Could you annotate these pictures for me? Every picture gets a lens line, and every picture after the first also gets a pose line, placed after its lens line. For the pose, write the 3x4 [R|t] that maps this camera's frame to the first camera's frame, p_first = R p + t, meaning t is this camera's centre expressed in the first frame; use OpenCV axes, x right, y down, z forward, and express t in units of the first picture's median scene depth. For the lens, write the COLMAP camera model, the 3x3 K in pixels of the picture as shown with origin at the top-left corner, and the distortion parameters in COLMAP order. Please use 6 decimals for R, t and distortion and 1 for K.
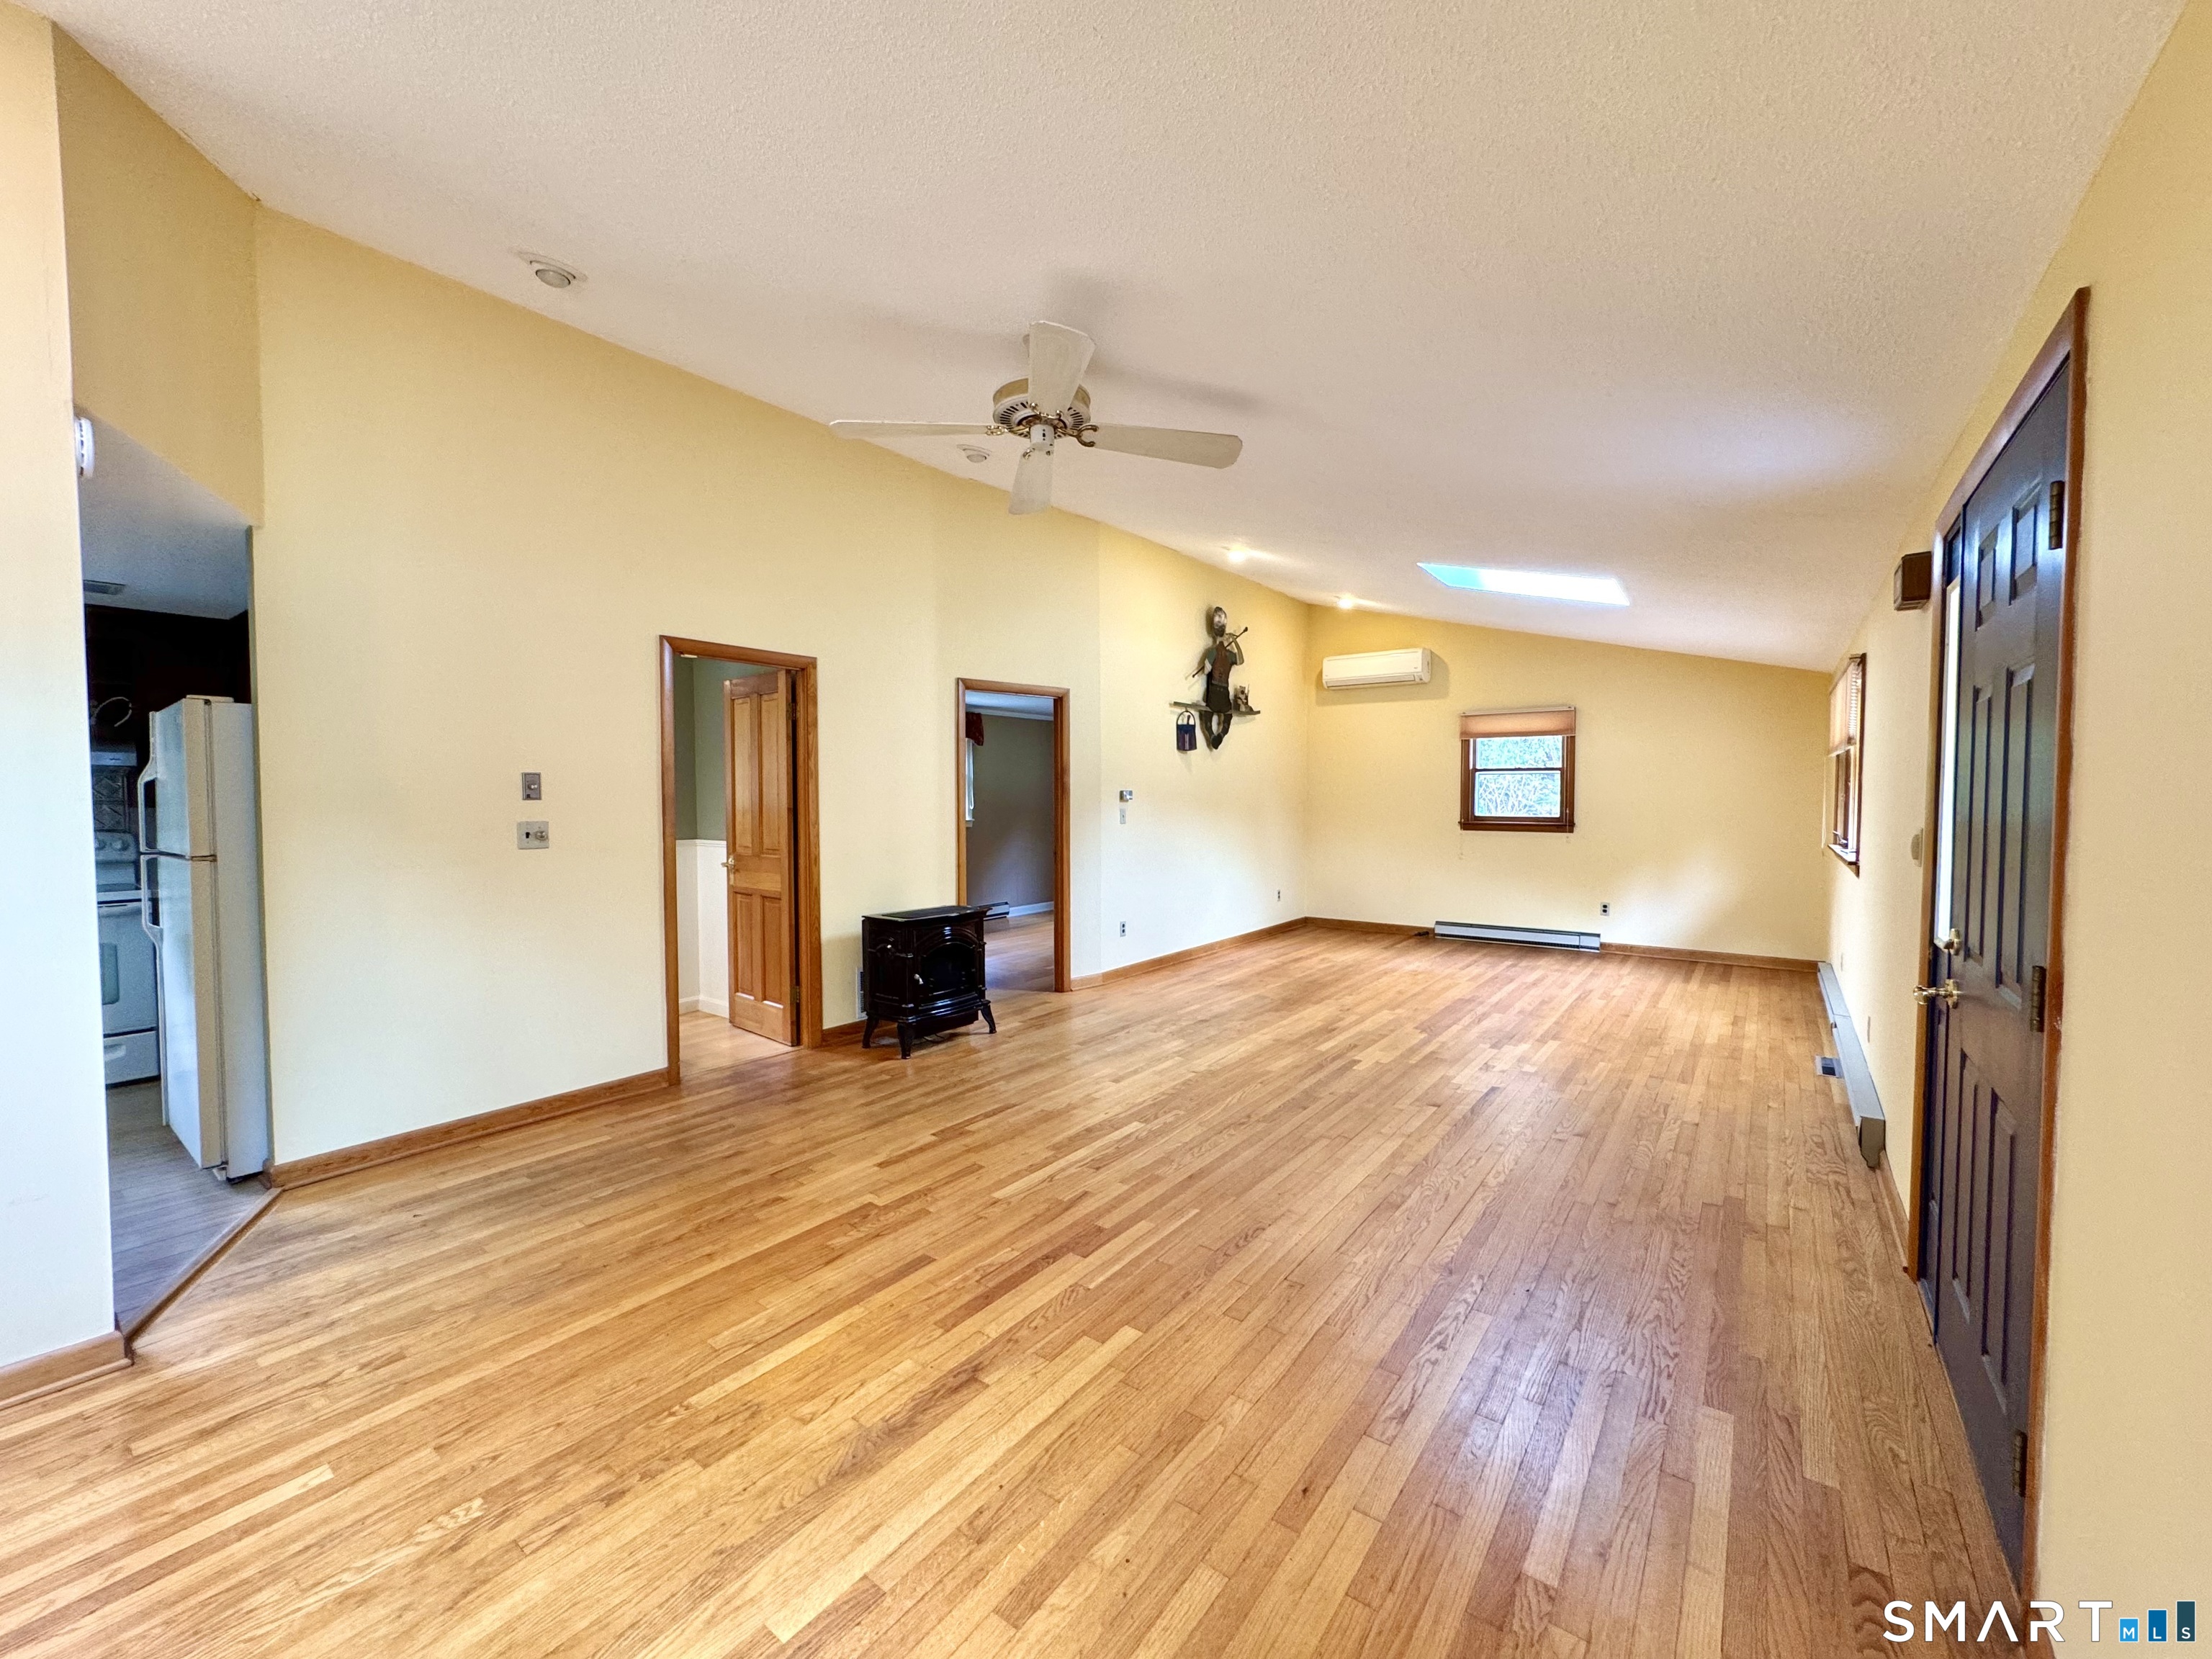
lens RADIAL K [[879.7, 0, 1106.0], [0, 879.7, 829.5], [0, 0, 1]] dist [-0.001751, -0.000432]
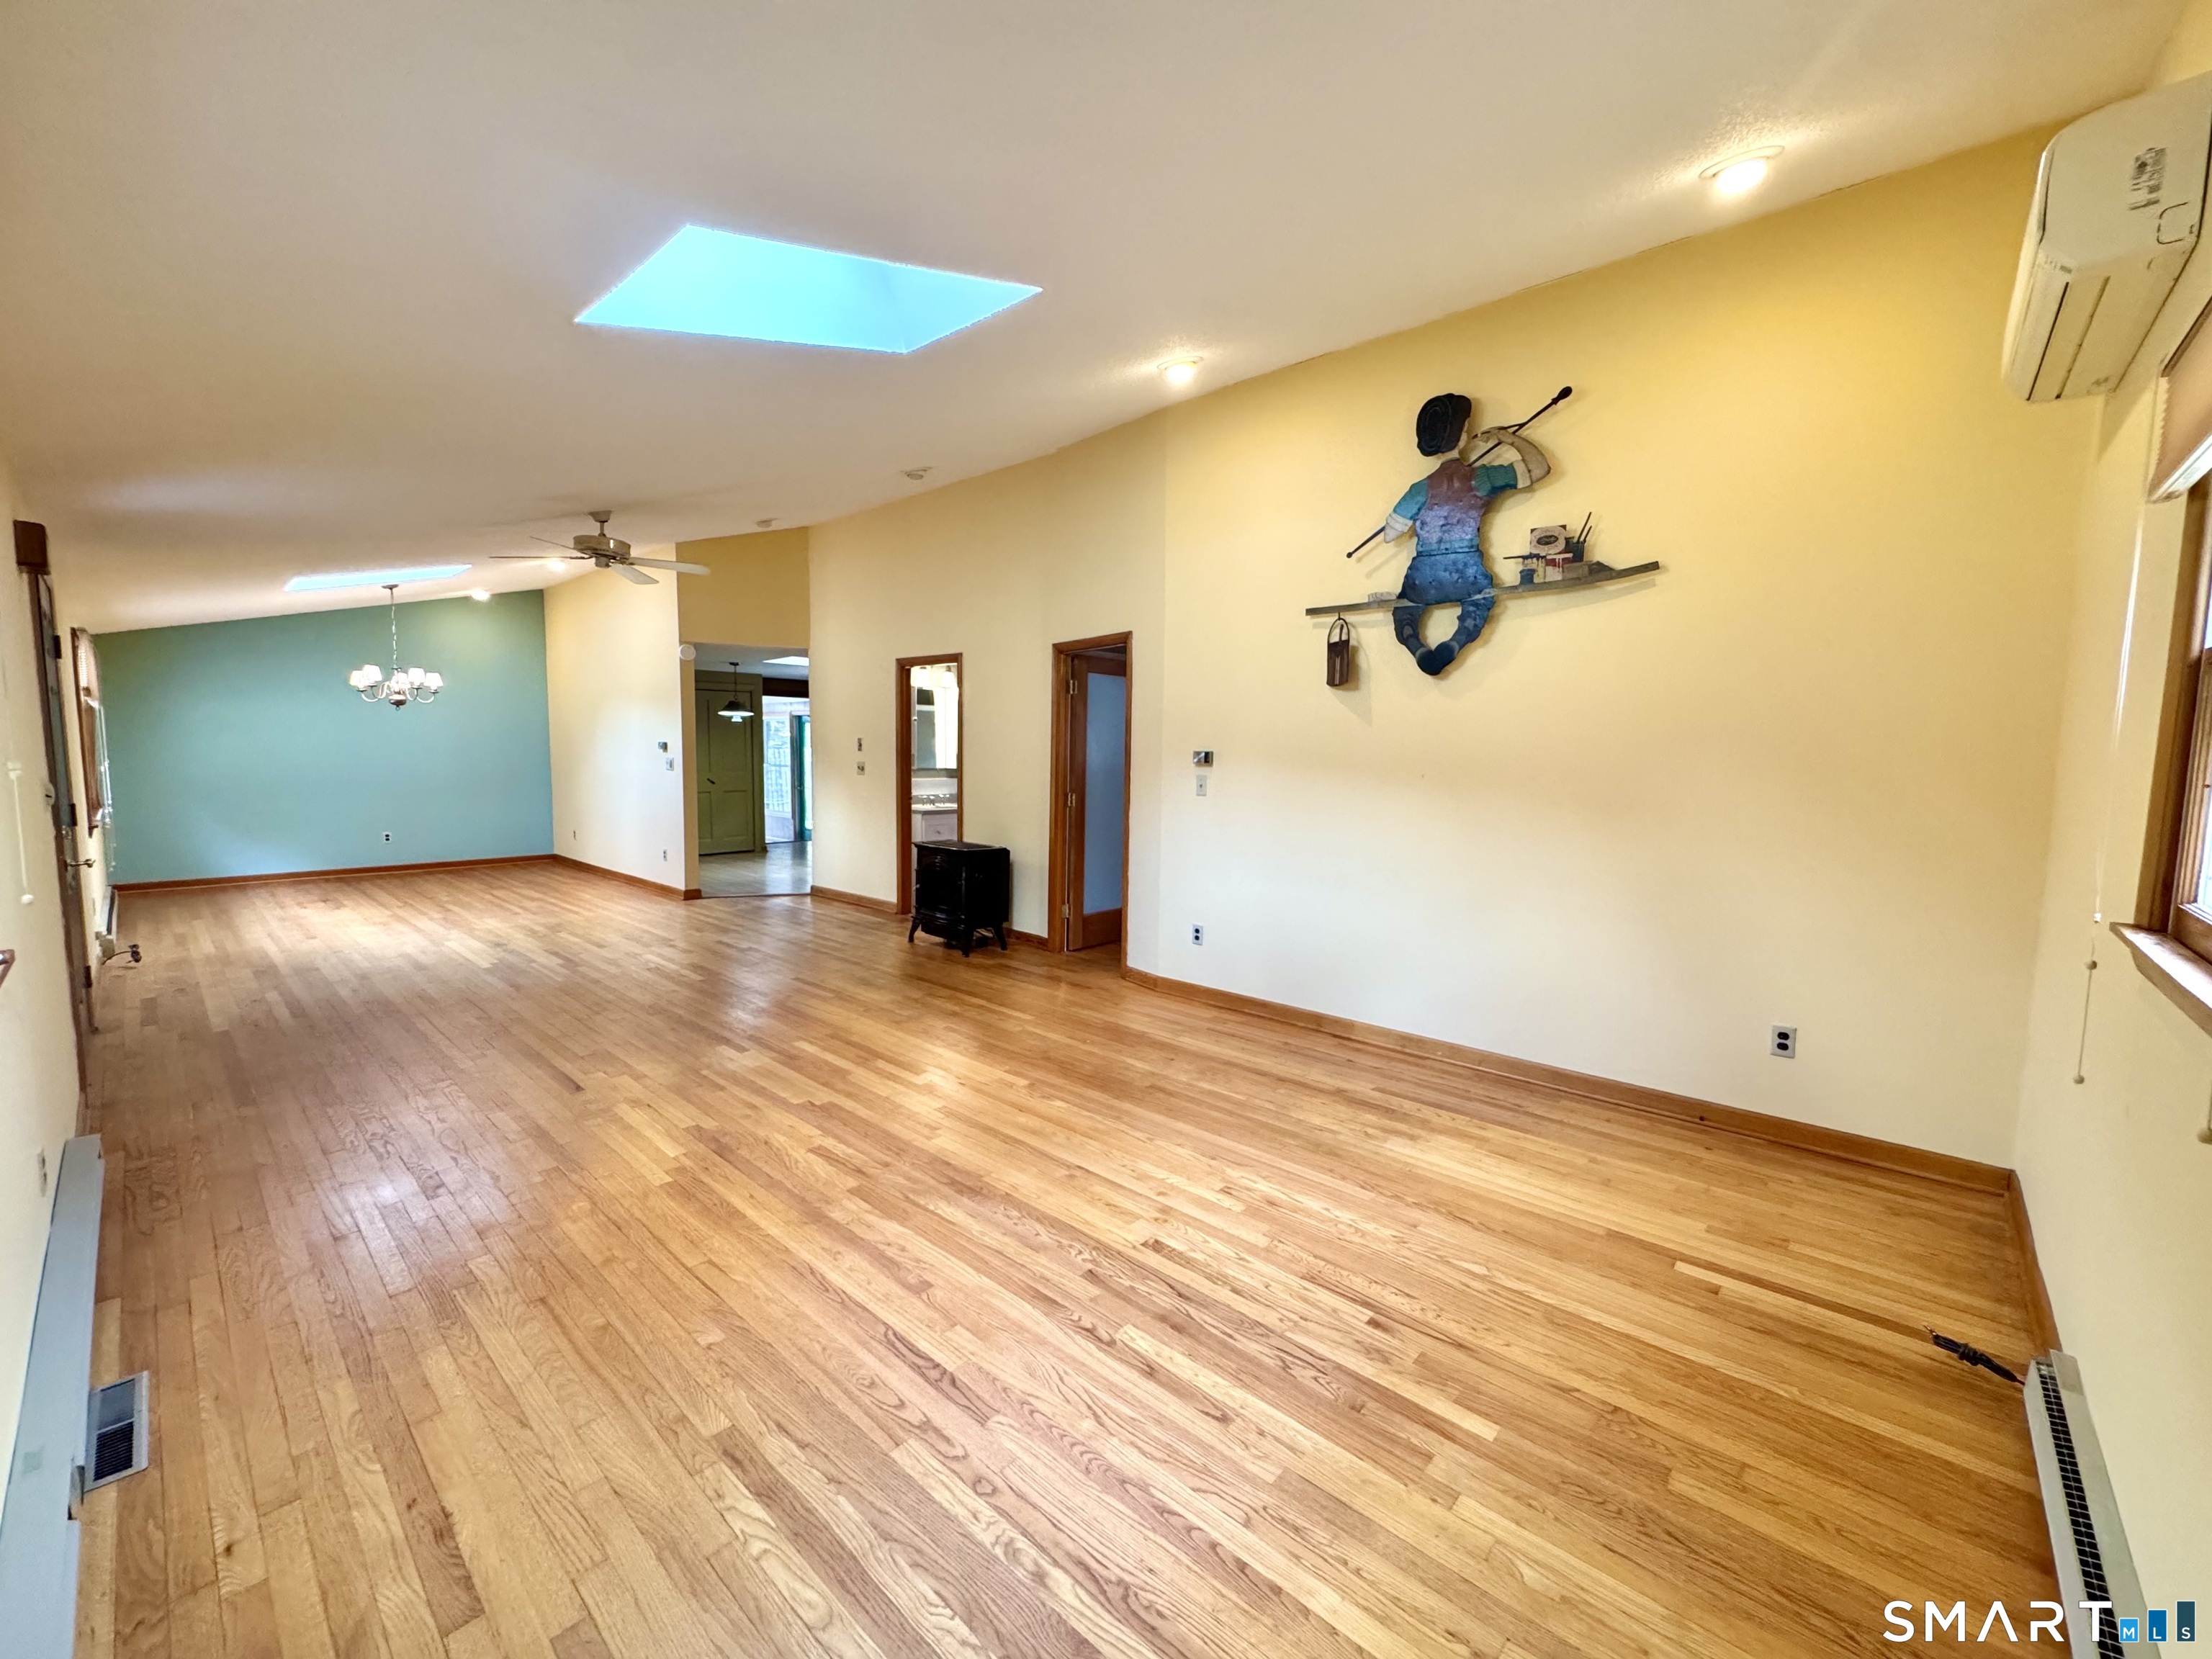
lens RADIAL K [[879.7, 0, 1106.0], [0, 879.7, 829.5], [0, 0, 1]] dist [-0.001751, -0.000432]
pose [[-0.092561, 0.095069, -0.991158, 0.705459], [-0.051776, 0.993625, 0.100141, -0.044751], [0.994360, 0.060588, -0.087049, 0.902356]]
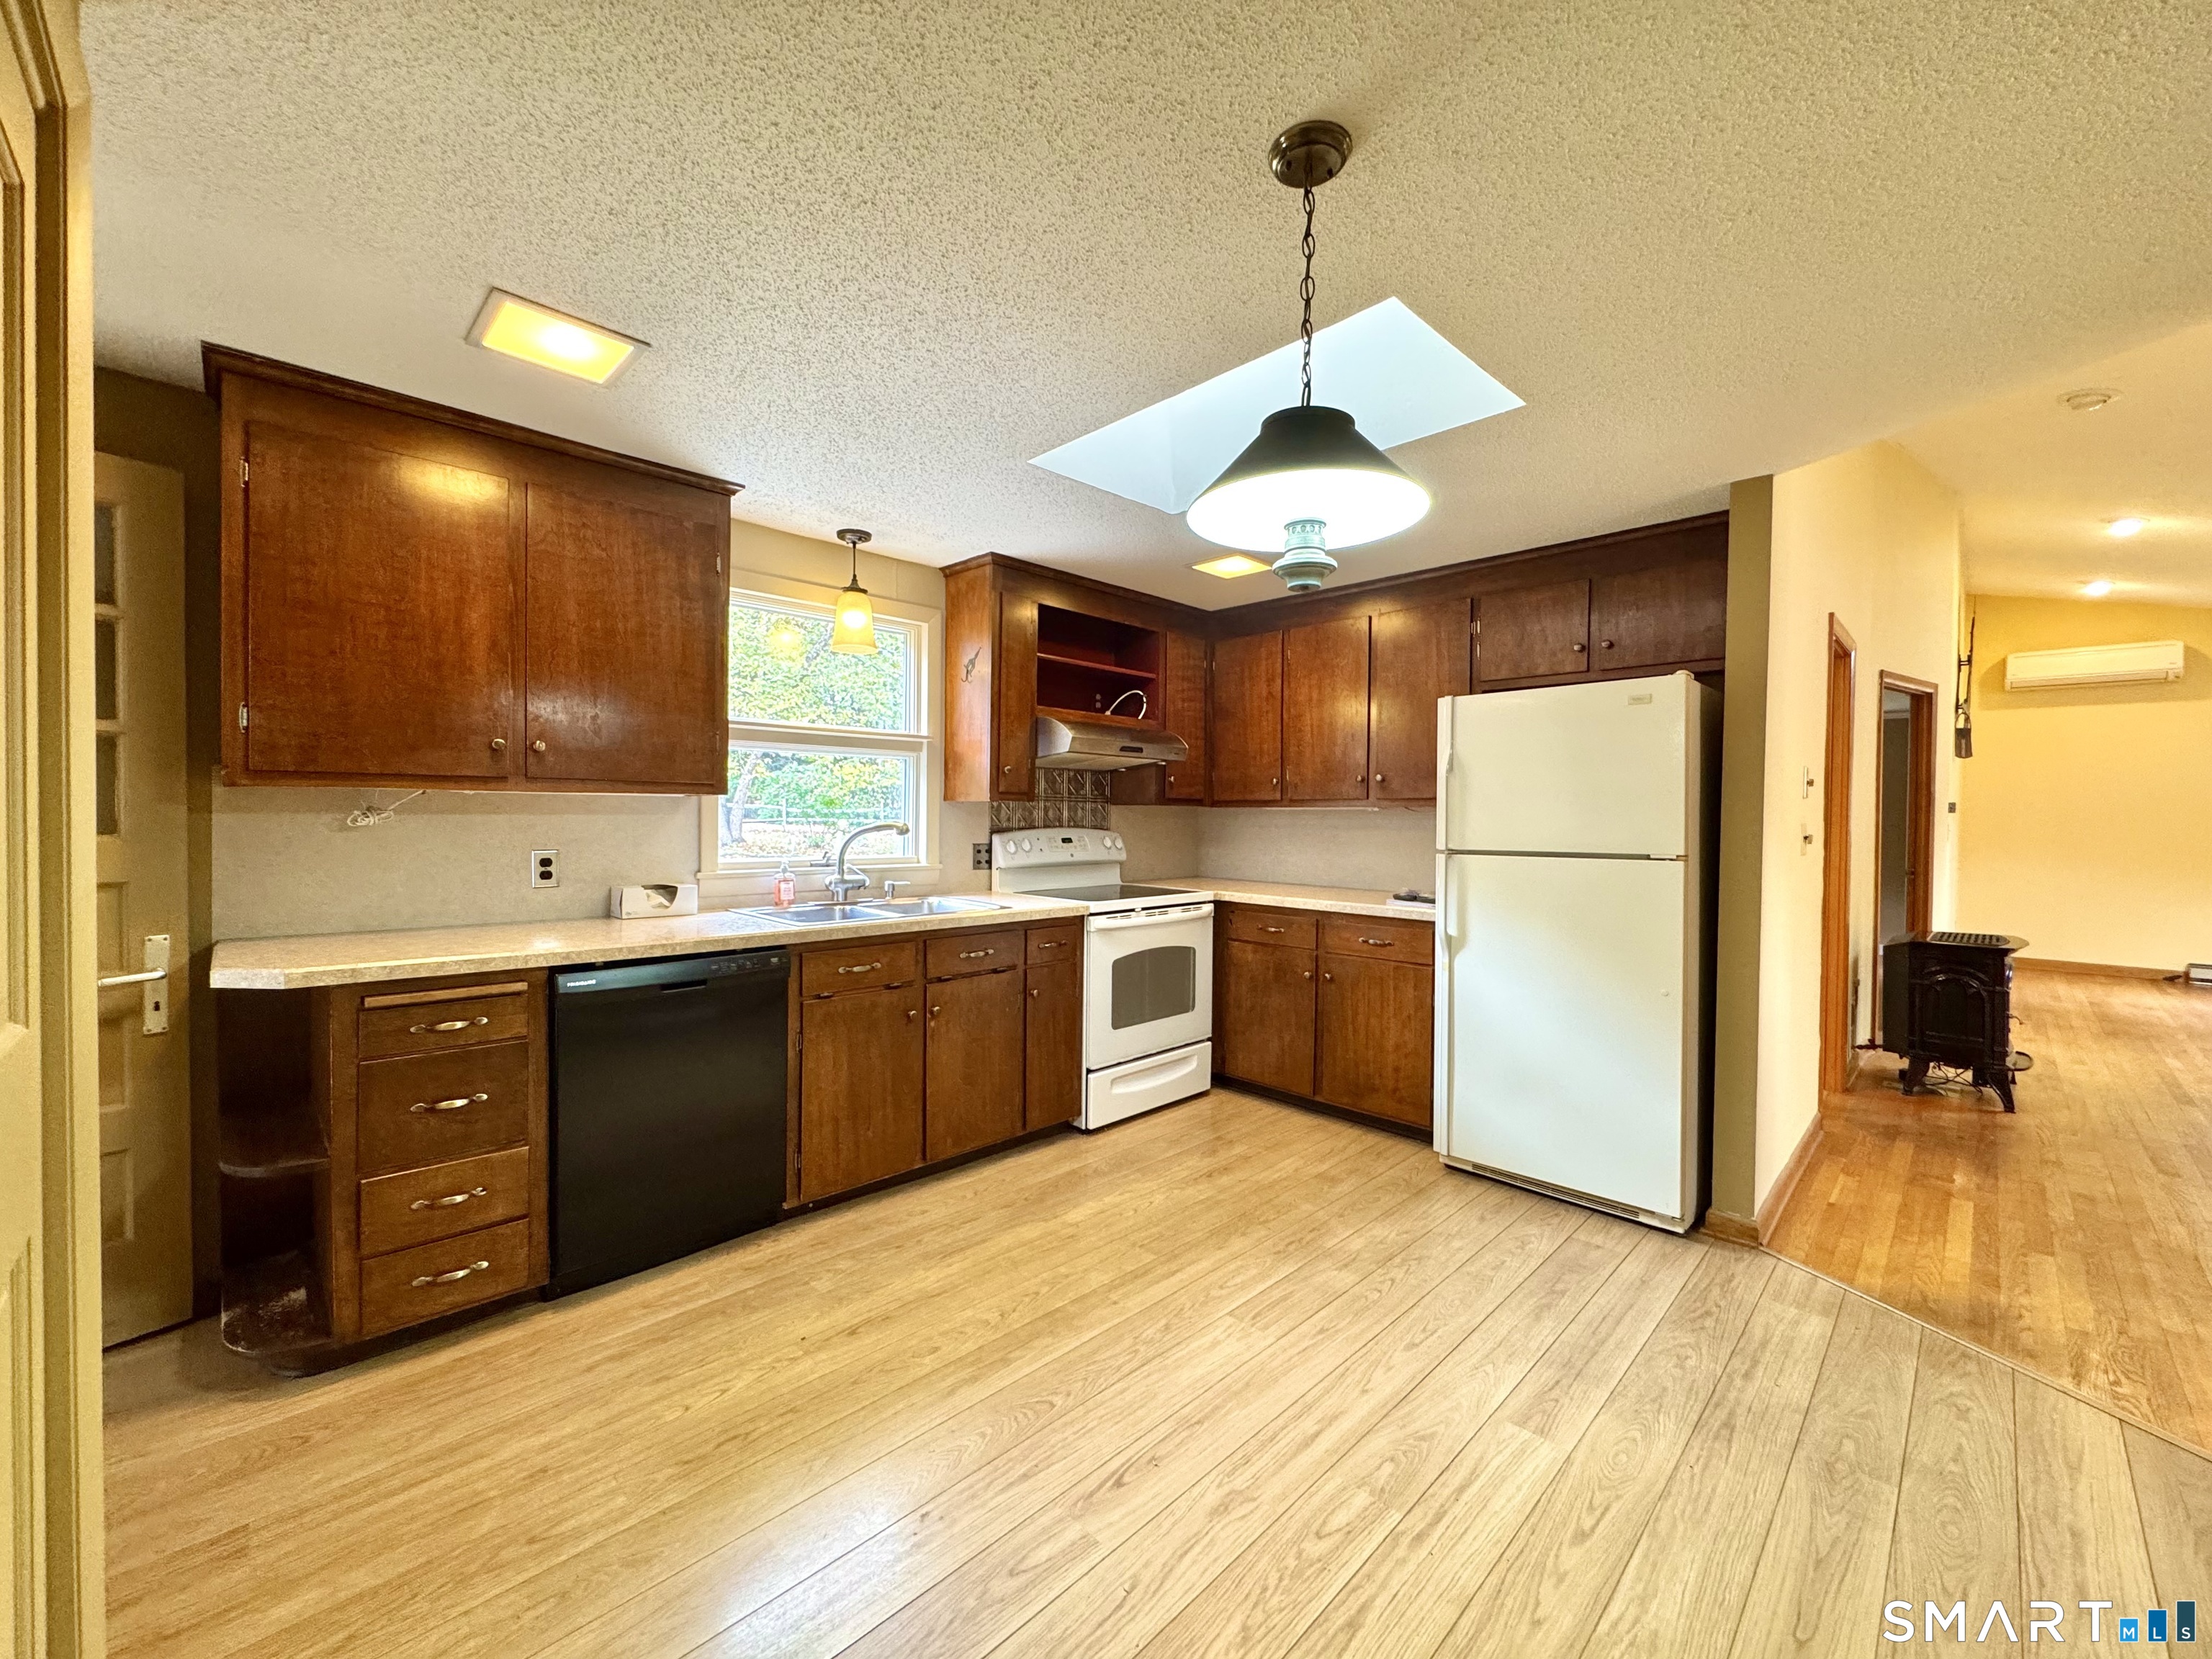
lens RADIAL K [[879.7, 0, 1106.0], [0, 879.7, 829.5], [0, 0, 1]] dist [-0.001751, -0.000432]
pose [[0.989655, 0.013957, -0.142791, -0.632573], [-0.017195, 0.999622, -0.021473, 0.014656], [0.142437, 0.023707, 0.989520, 0.024897]]
